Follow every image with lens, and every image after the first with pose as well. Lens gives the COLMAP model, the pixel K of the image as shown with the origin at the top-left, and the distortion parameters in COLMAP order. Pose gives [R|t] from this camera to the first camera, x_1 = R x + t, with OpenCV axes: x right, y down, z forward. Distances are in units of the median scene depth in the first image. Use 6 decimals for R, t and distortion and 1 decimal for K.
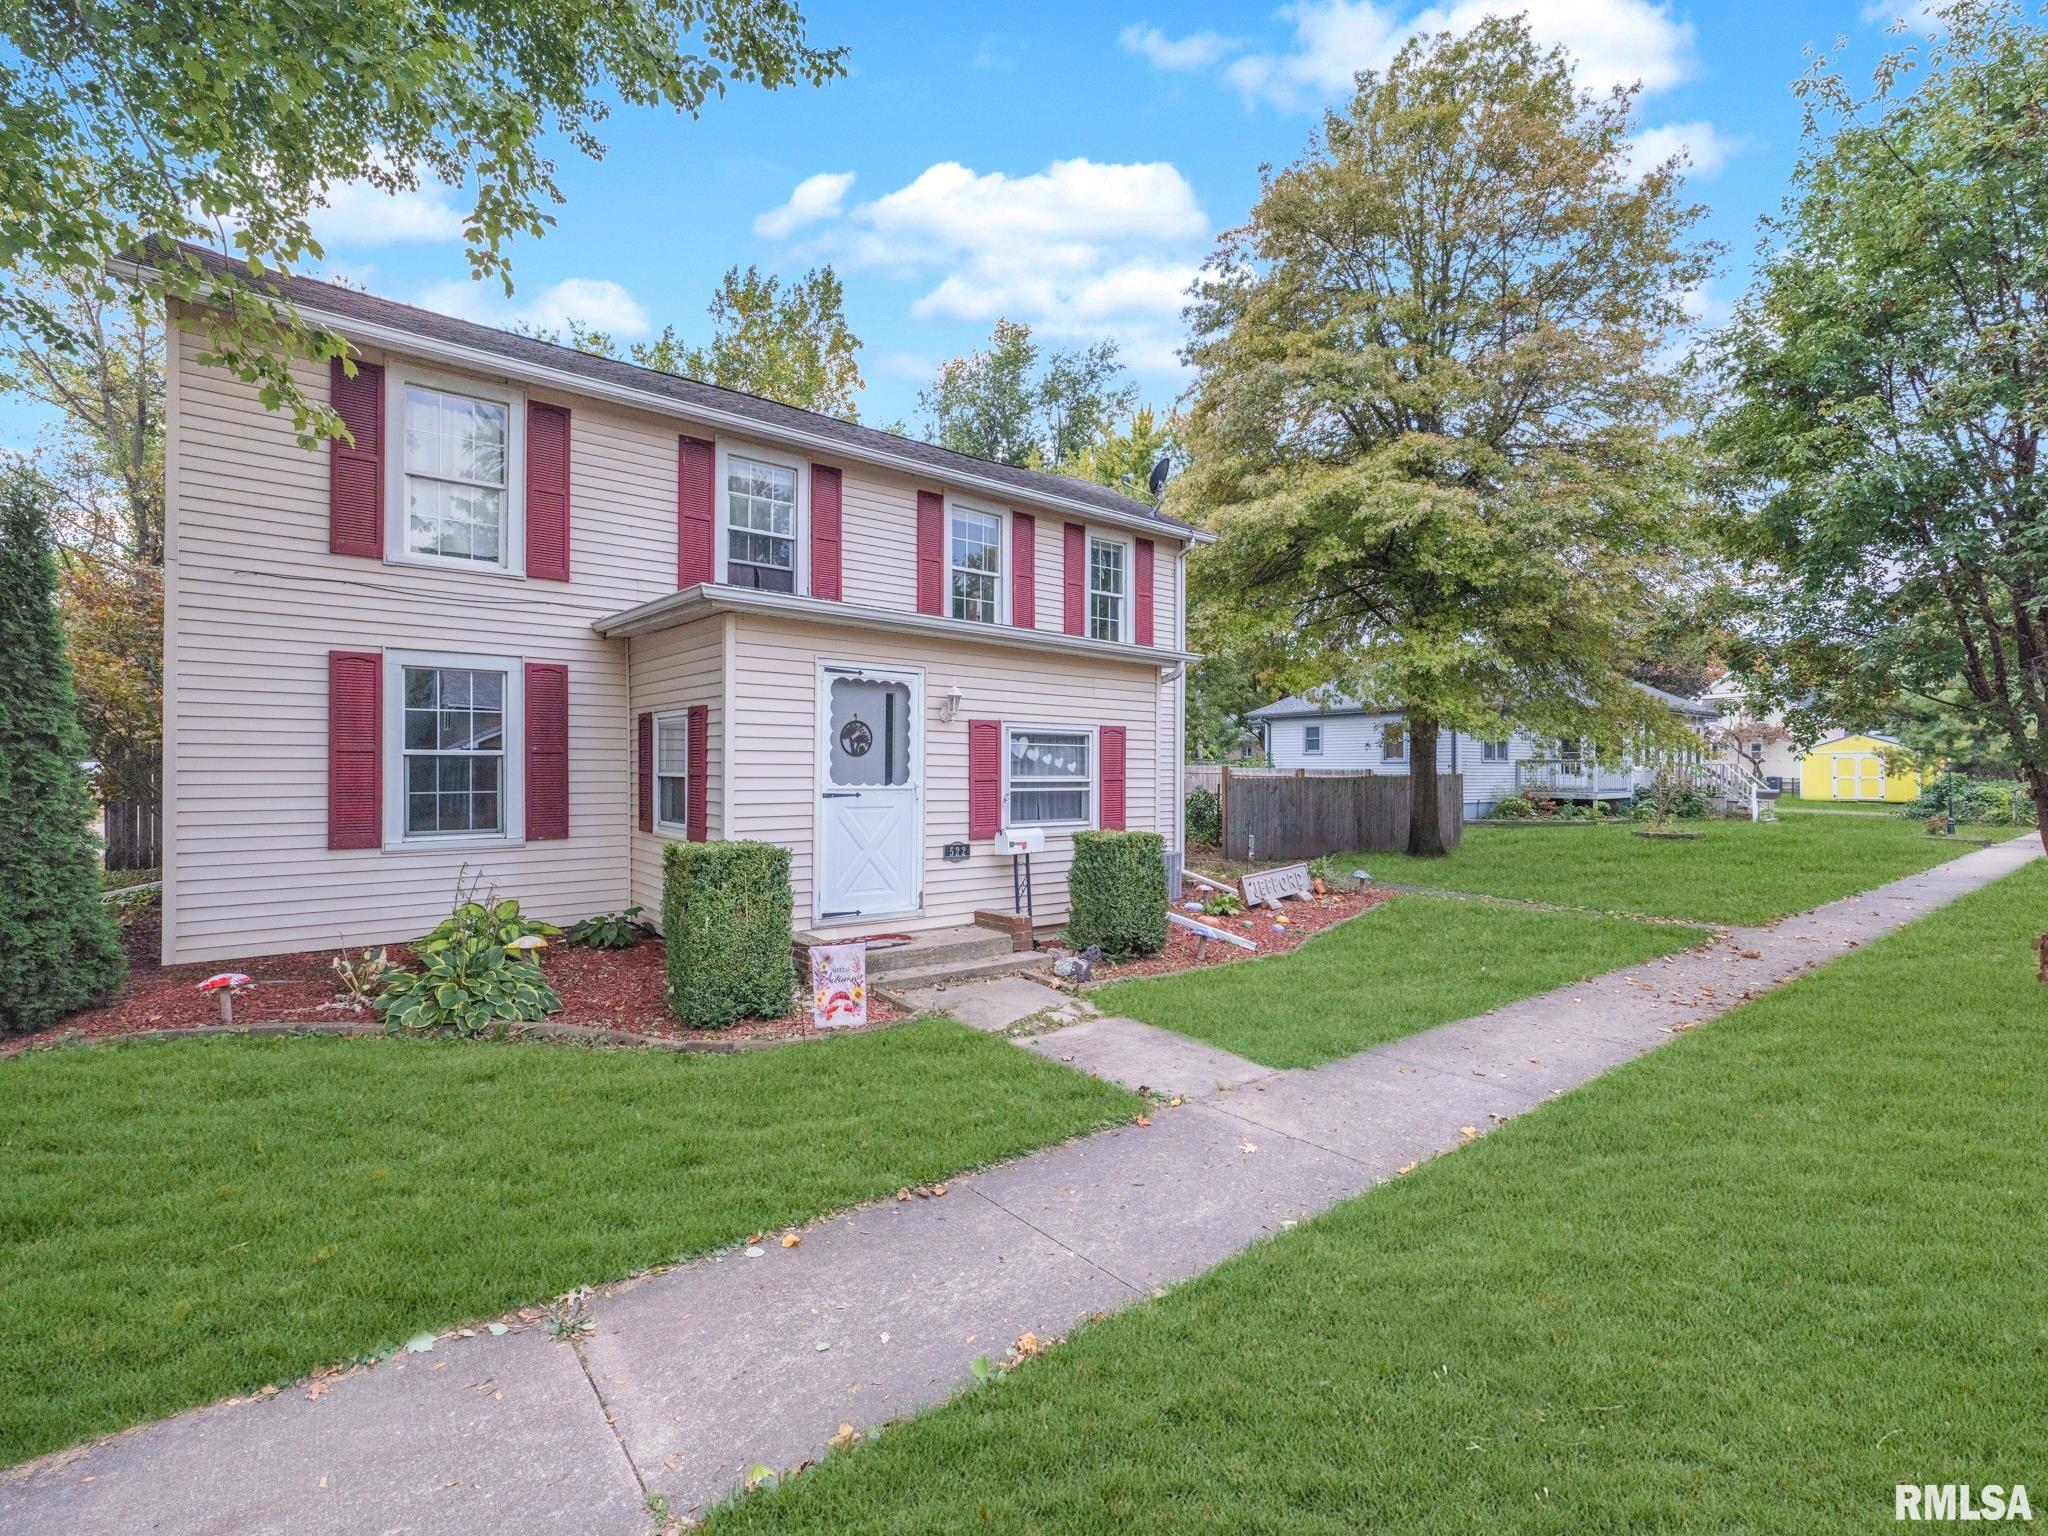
lens RADIAL K [[902.7, 0, 1016.7], [0, 902.7, 767.2], [0, 0, 1]] dist [-0.001494, 0.000416]
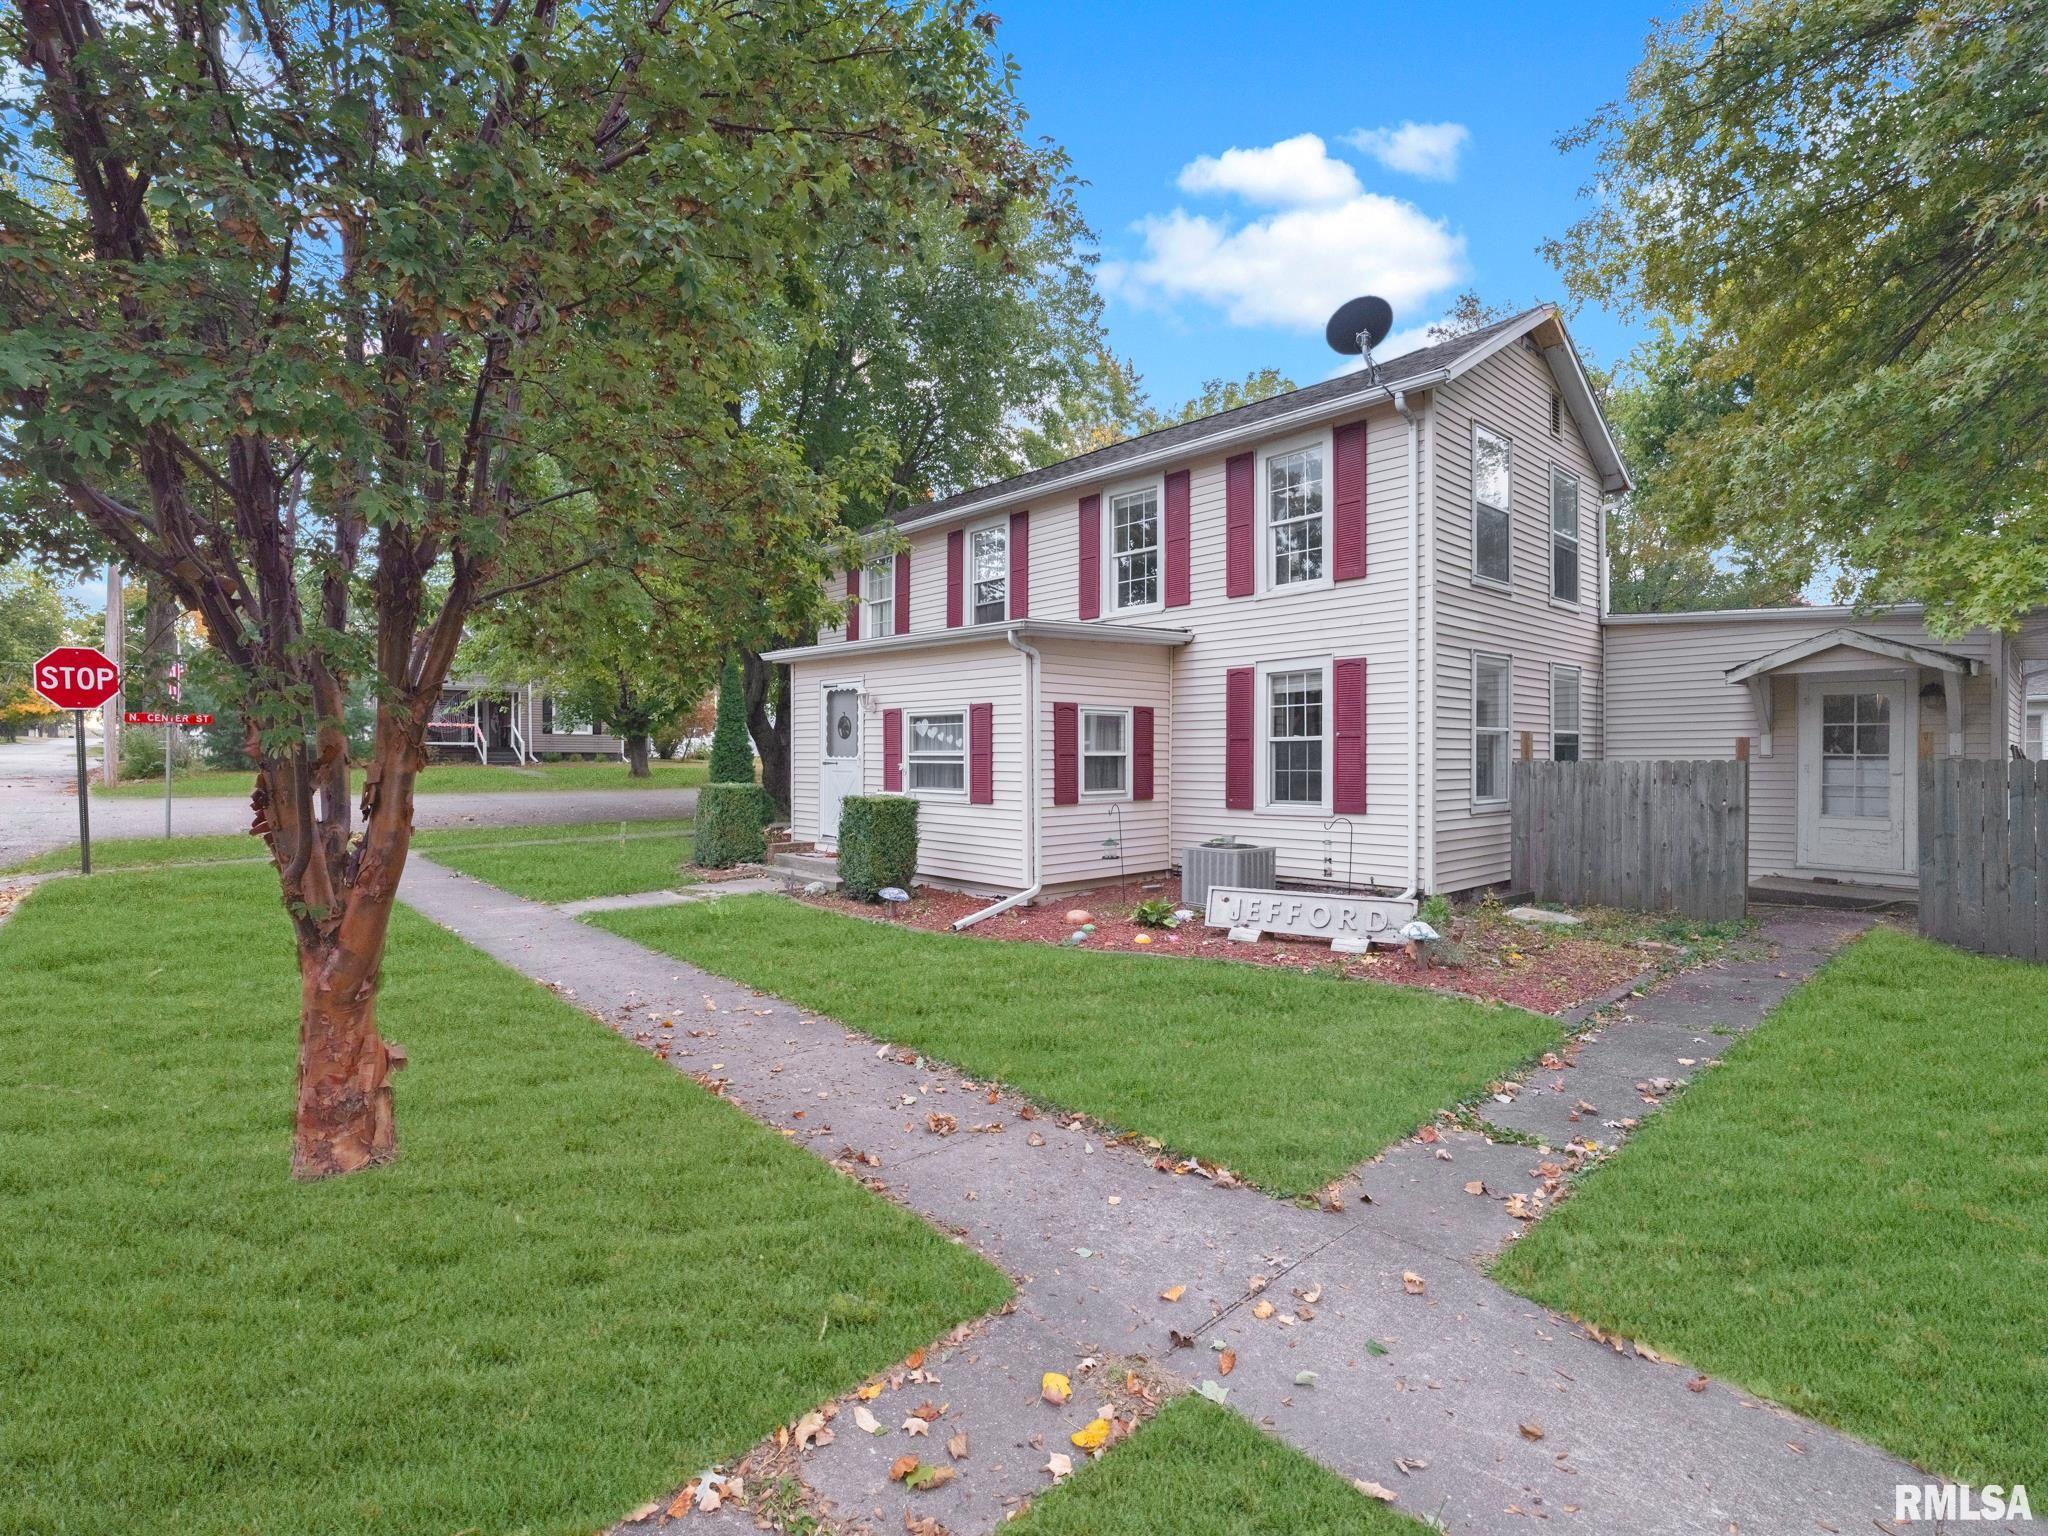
lens RADIAL K [[971.5, 0, 1024.0], [0, 971.5, 768.0], [0, 0, 1]] dist [-0.001207, 0.000115]
pose [[0.090783, 0.004385, -0.995861, 1.430398], [0.000762, 0.999990, 0.004473, 0.029137], [0.995870, -0.001165, 0.090778, 1.075173]]
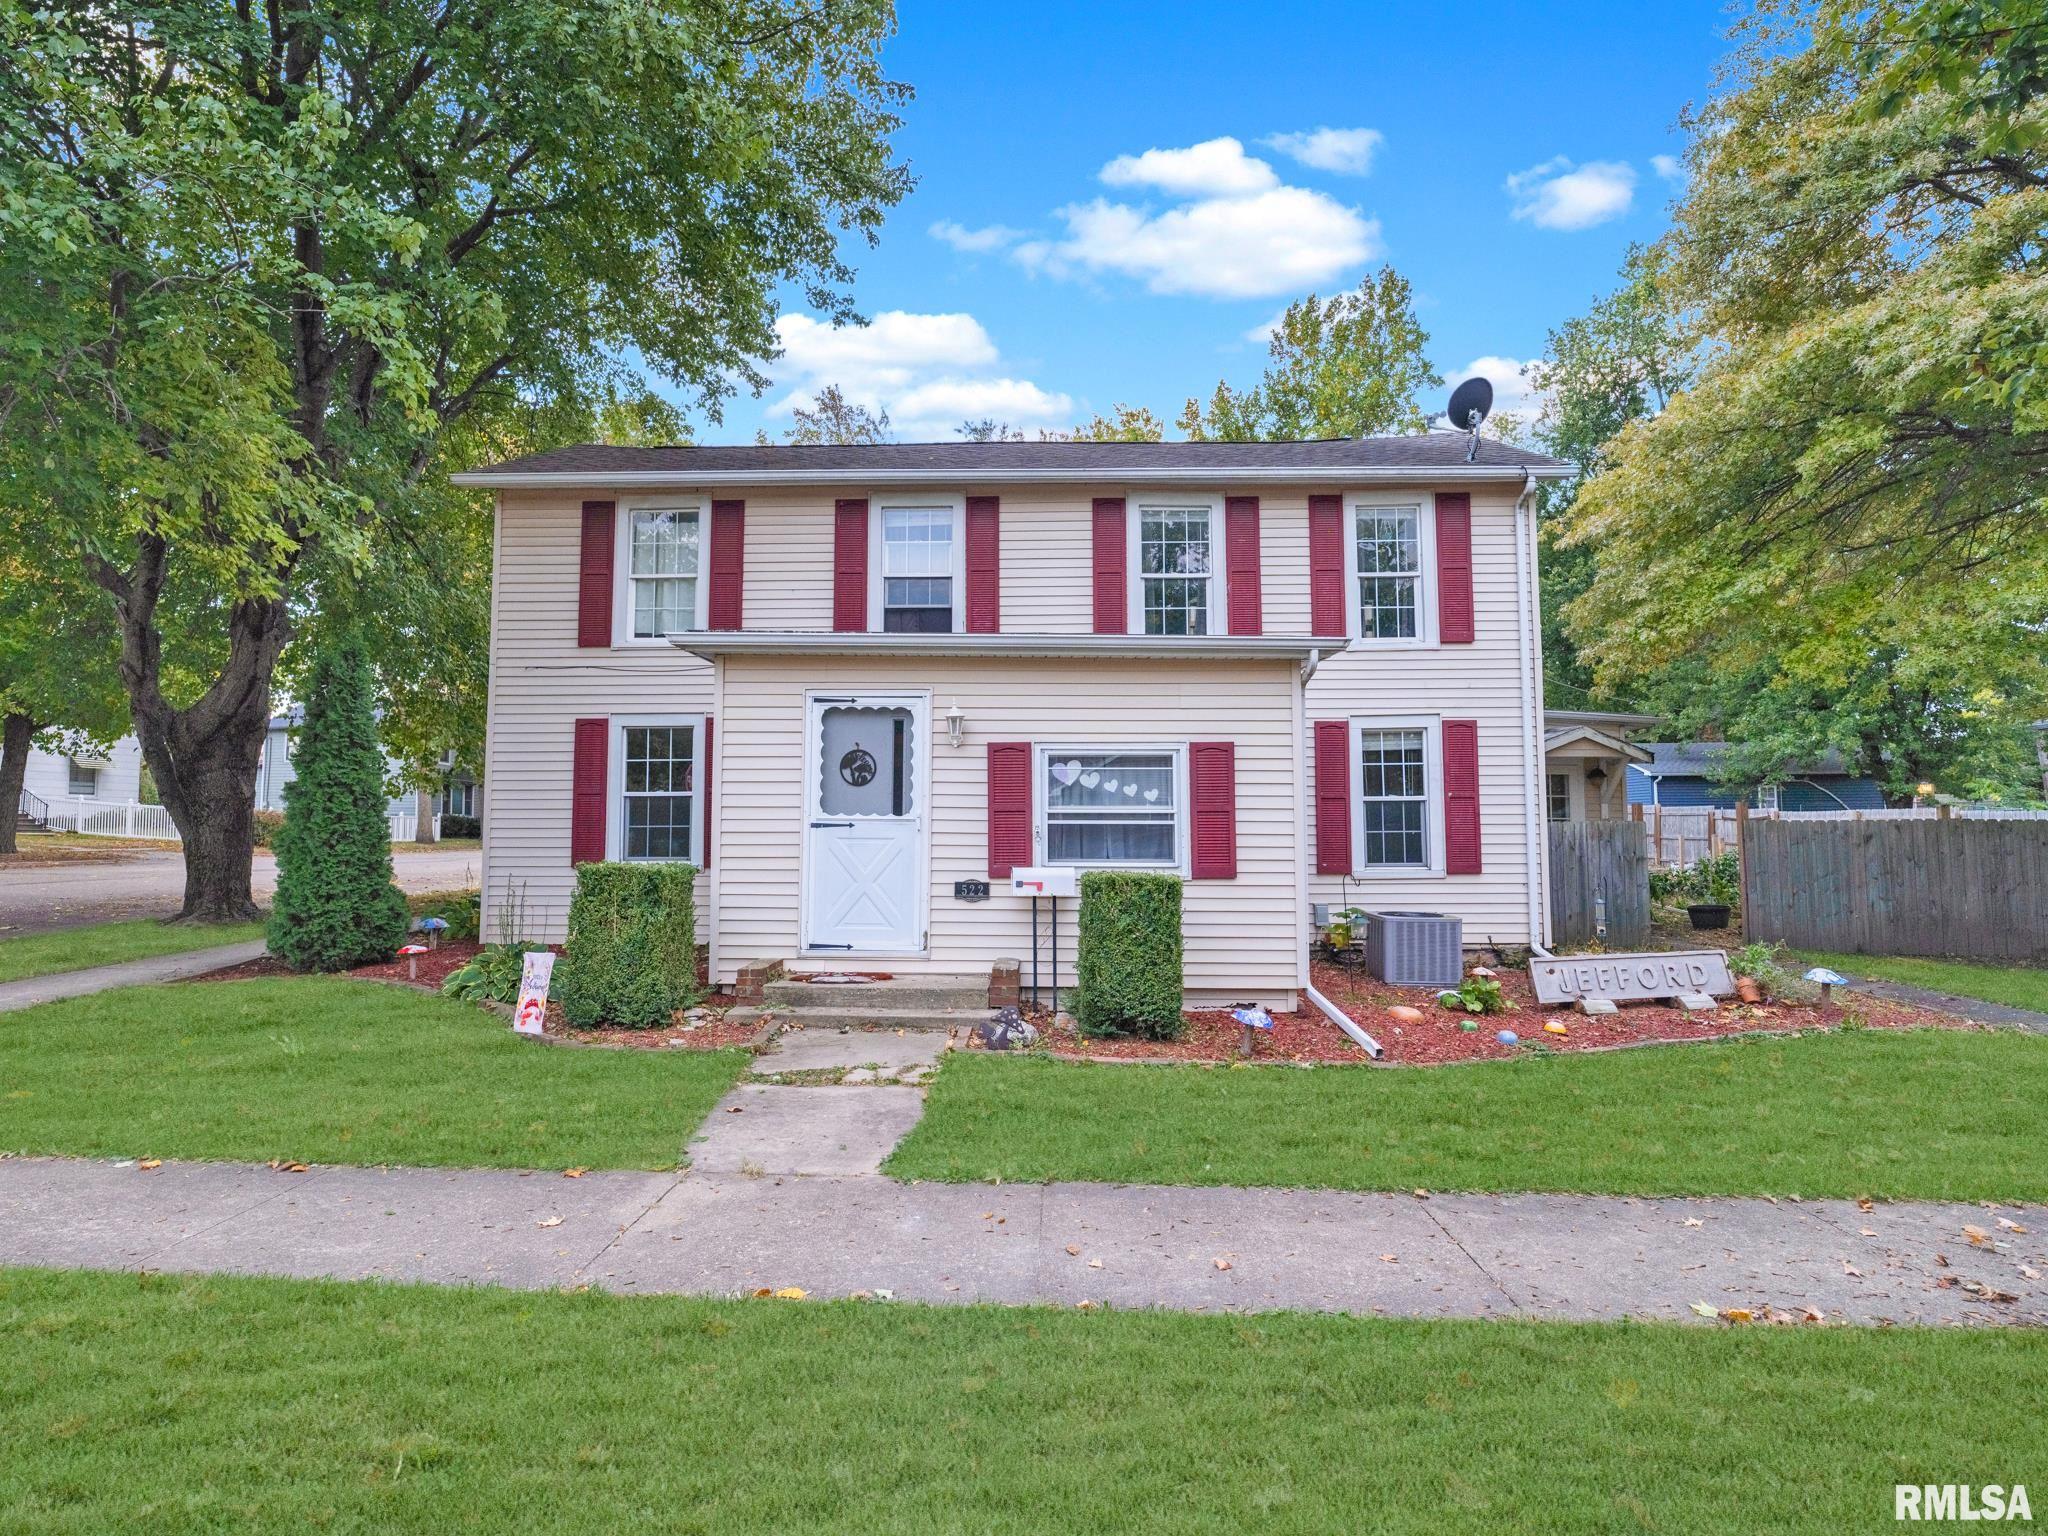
lens RADIAL K [[965.2, 0, 1033.0], [0, 965.2, 766.5], [0, 0, 1]] dist [-0.009761, 0.001772]
pose [[0.773859, -0.044446, -0.631796, 0.585769], [0.005396, 0.997961, -0.063596, 0.031803], [0.633335, 0.045805, 0.772521, 0.288854]]
